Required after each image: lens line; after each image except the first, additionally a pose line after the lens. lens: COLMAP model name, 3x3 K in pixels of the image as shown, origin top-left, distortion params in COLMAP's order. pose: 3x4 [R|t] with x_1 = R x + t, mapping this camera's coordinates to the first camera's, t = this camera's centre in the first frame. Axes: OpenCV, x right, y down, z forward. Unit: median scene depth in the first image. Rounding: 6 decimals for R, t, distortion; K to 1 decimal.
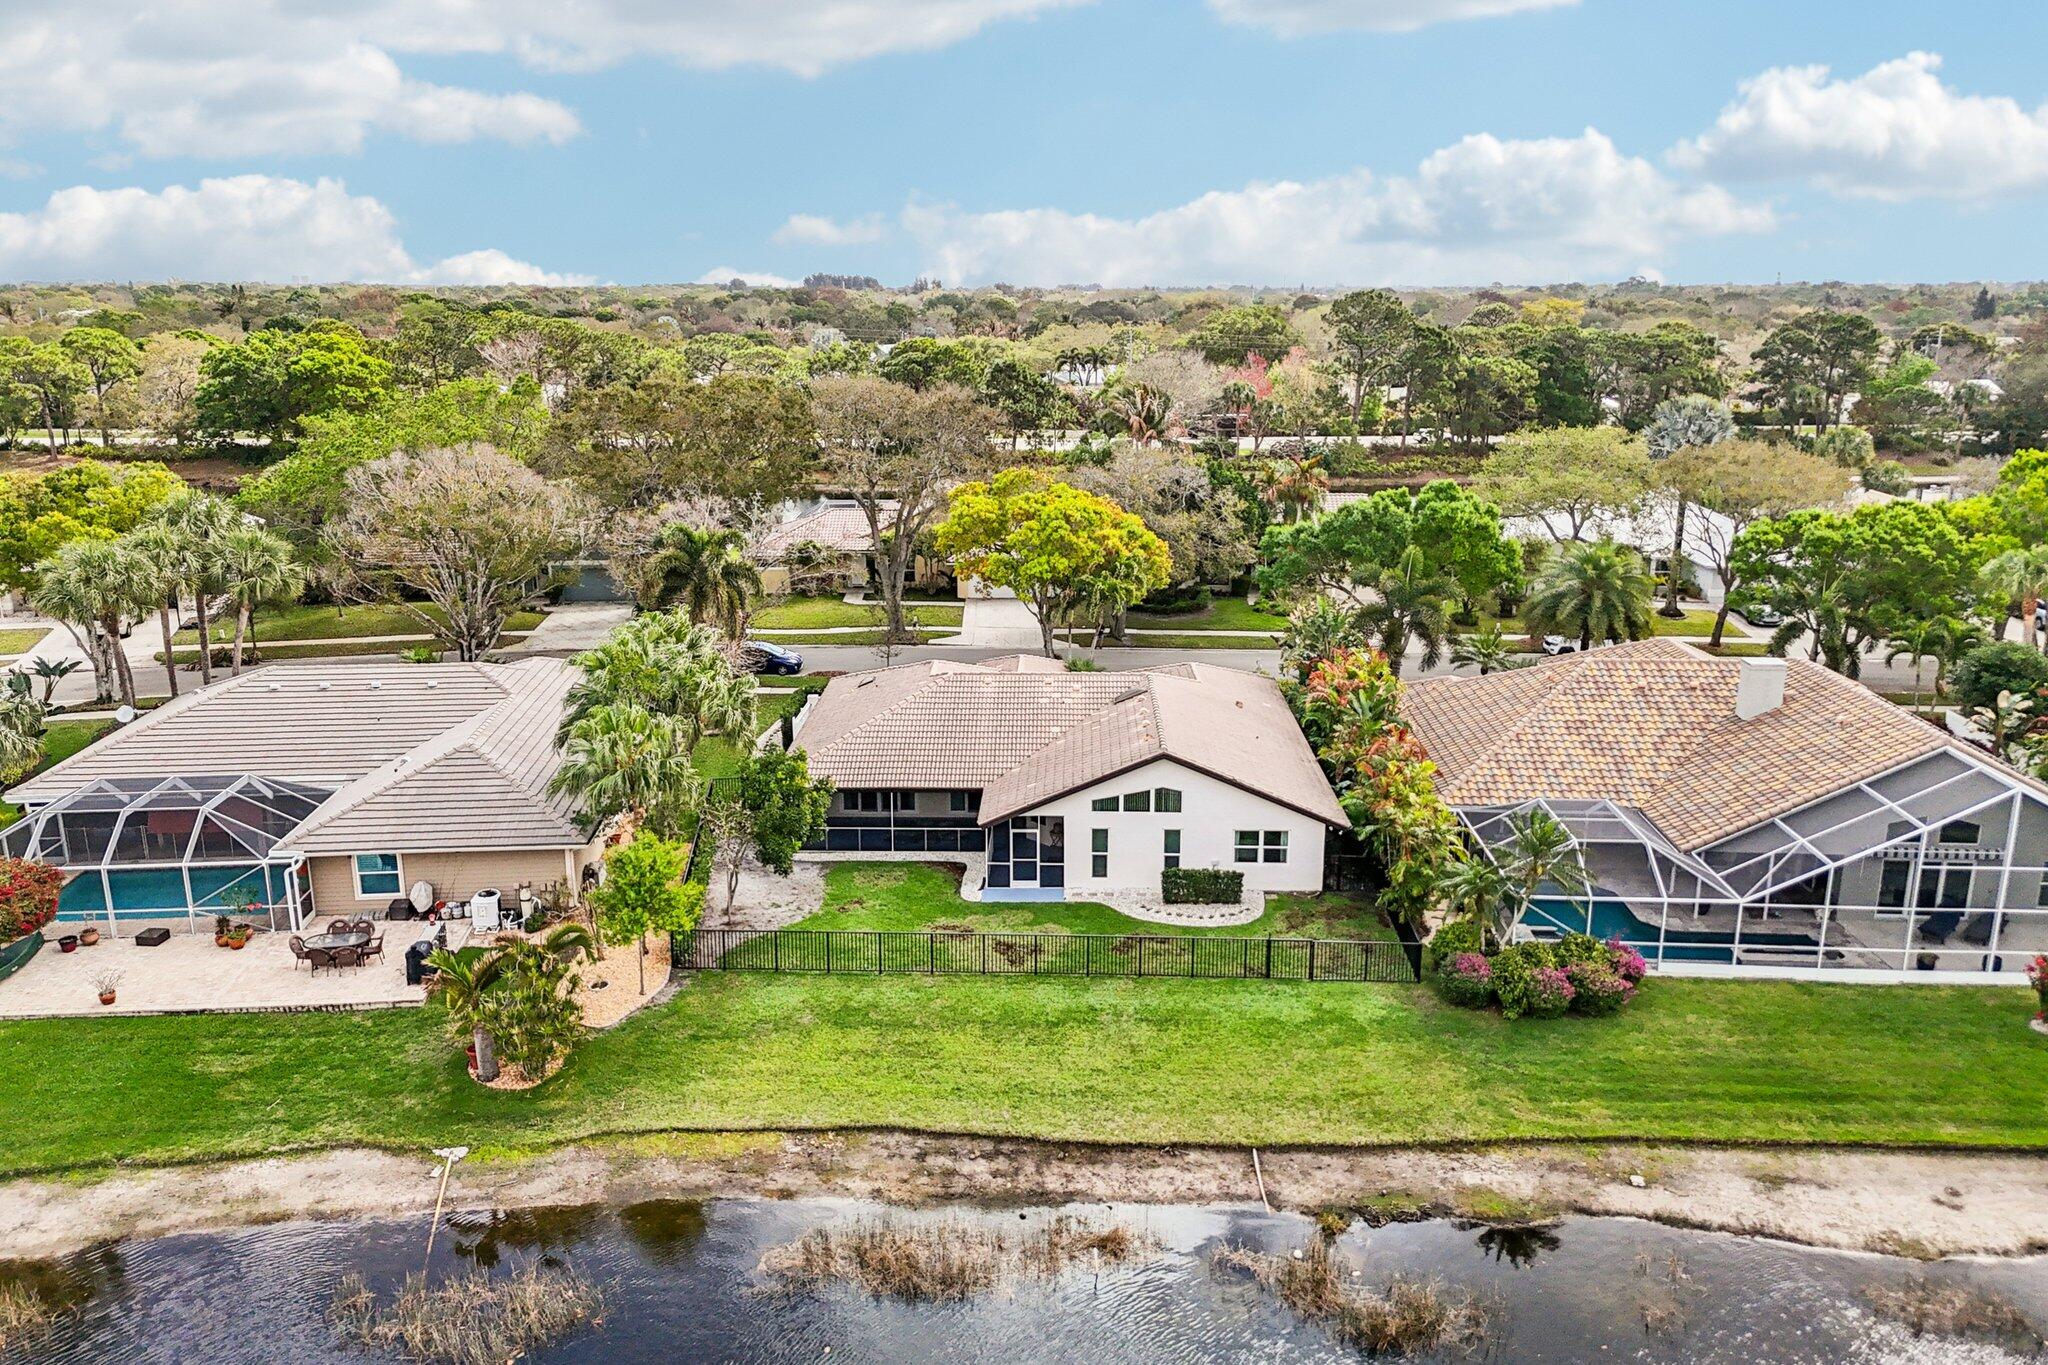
lens RADIAL K [[1514.1, 0, 1012.6], [0, 1514.1, 678.8], [0, 0, 1]] dist [0.044536, -0.024947]
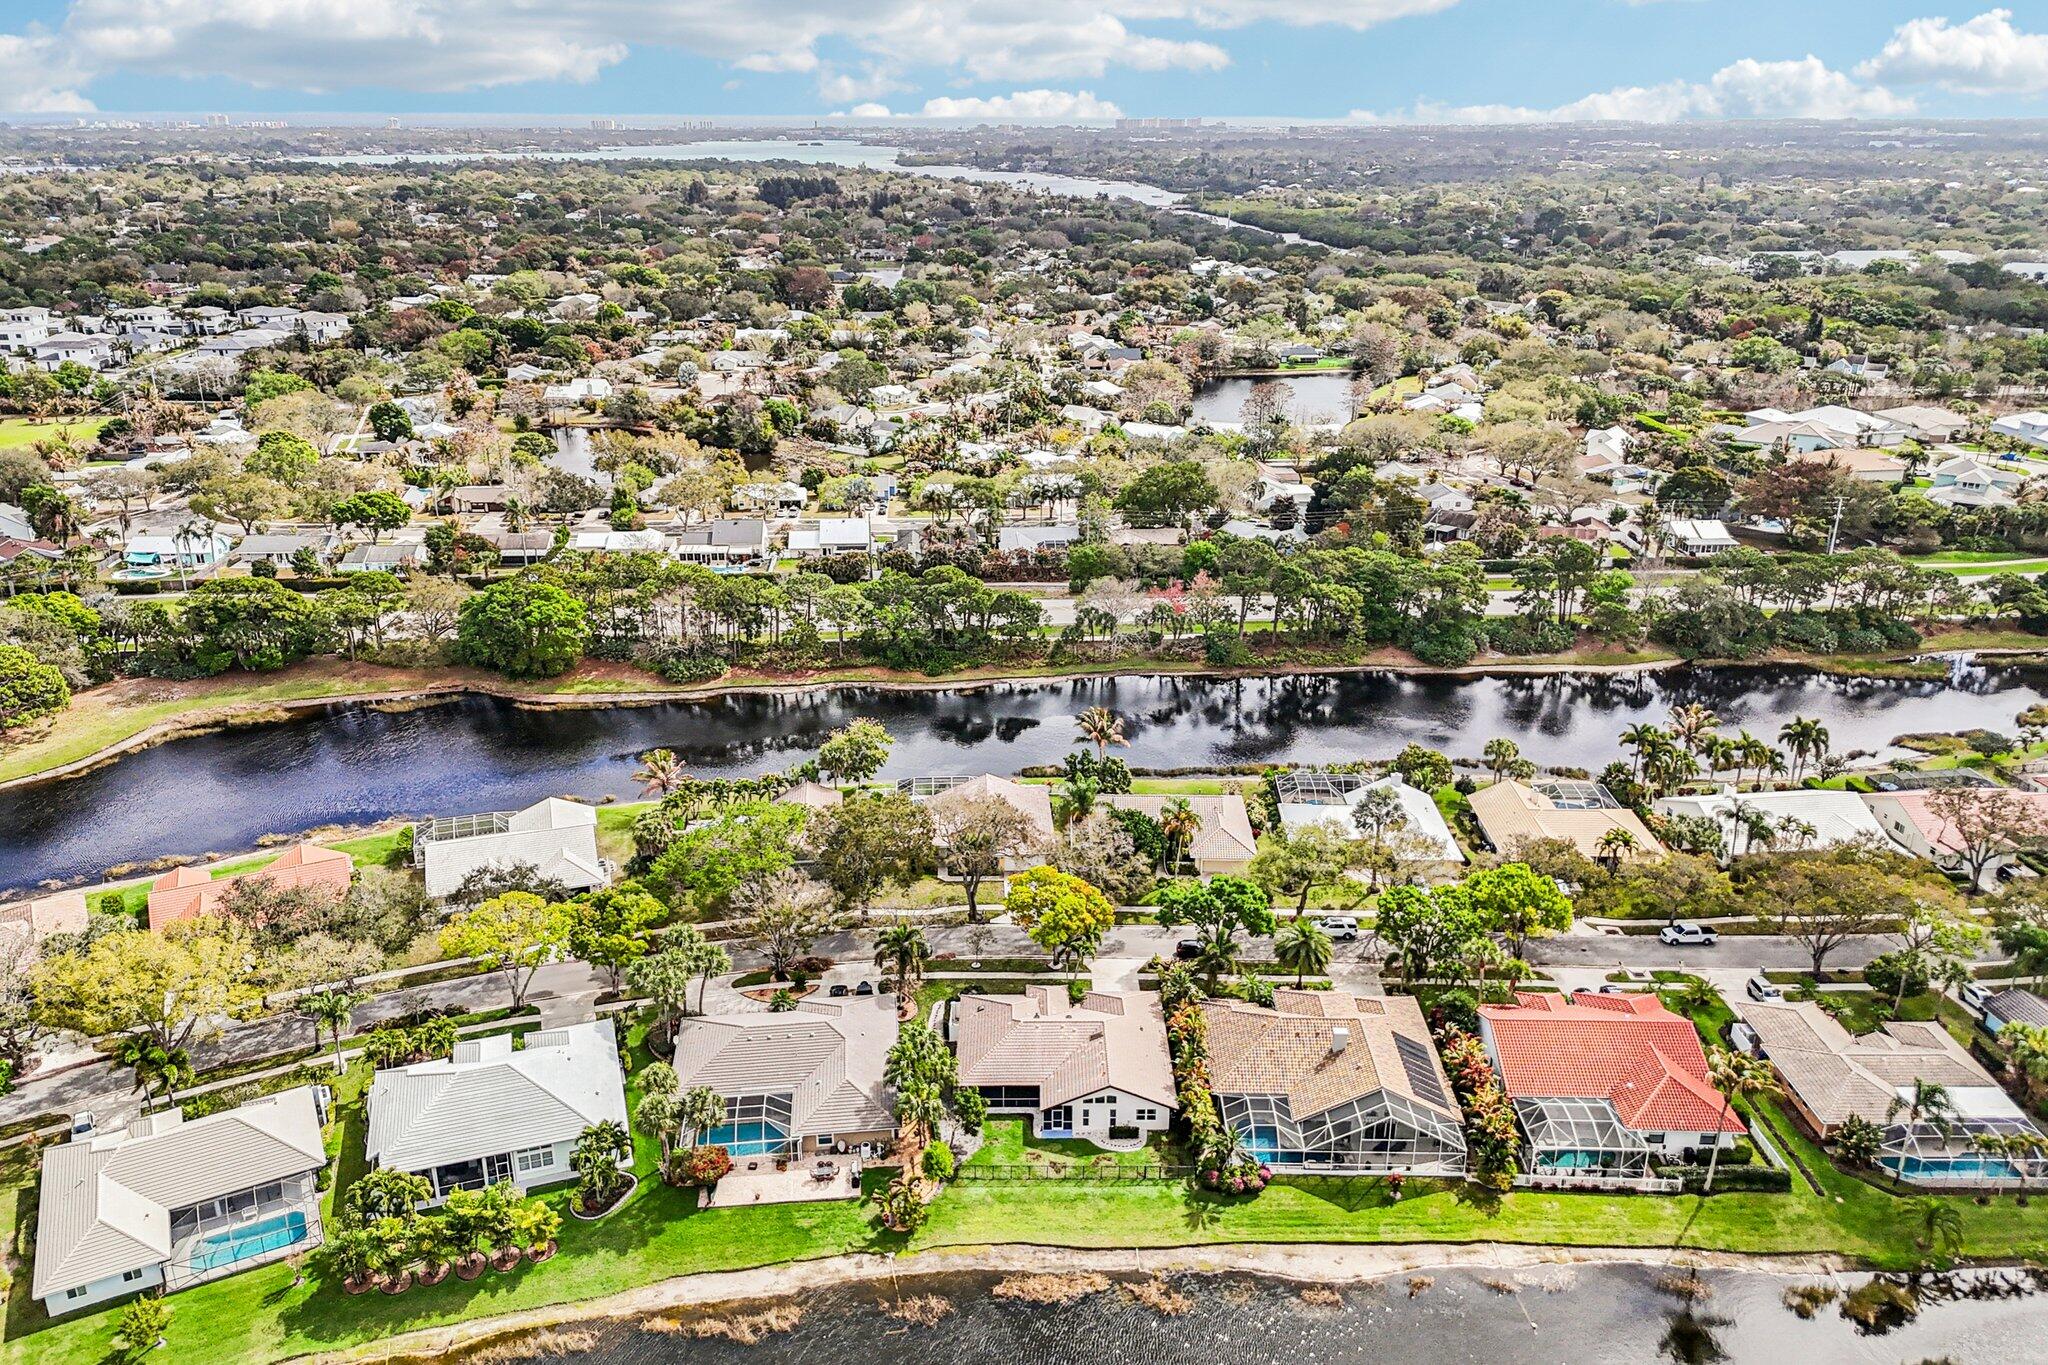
lens RADIAL K [[1514.1, 0, 1026.0], [0, 1514.1, 686.2], [0, 0, 1]] dist [0.044536, -0.024947]
pose [[0.999206, -0.005950, 0.039395, -0.148828], [0.002212, 0.995546, 0.094252, -0.895375], [-0.039780, -0.094090, 0.994769, -1.584965]]
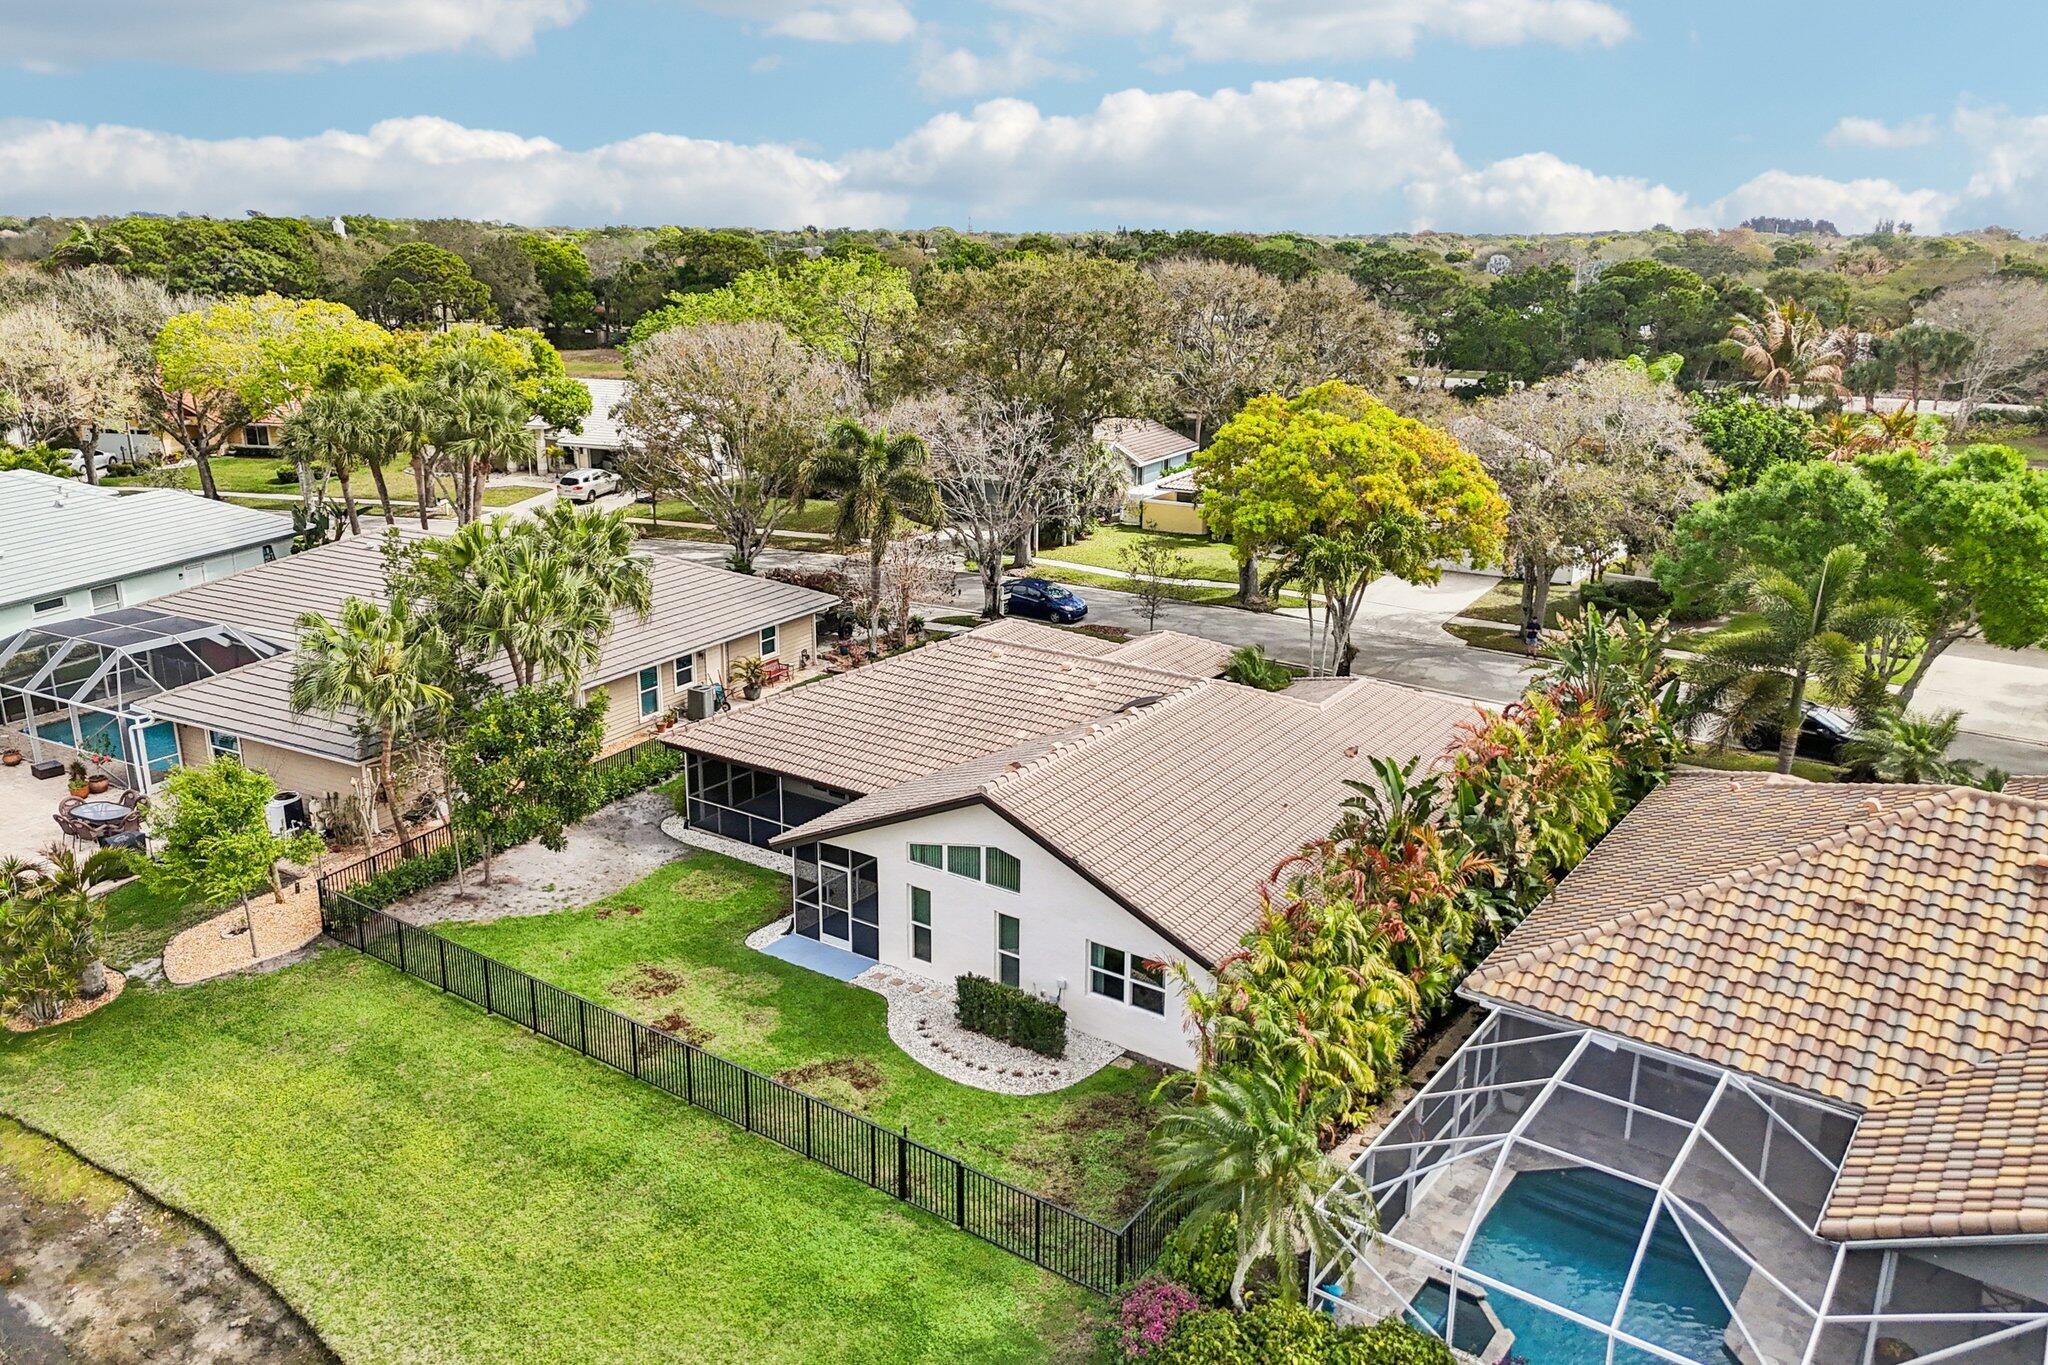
lens RADIAL K [[1514.1, 0, 1026.3], [0, 1514.1, 682.4], [0, 0, 1]] dist [0.044536, -0.024947]
pose [[0.840647, 0.162773, -0.516544, 0.425375], [-0.146072, 0.986565, 0.073161, -0.045160], [0.521512, 0.013950, 0.853130, 0.458472]]
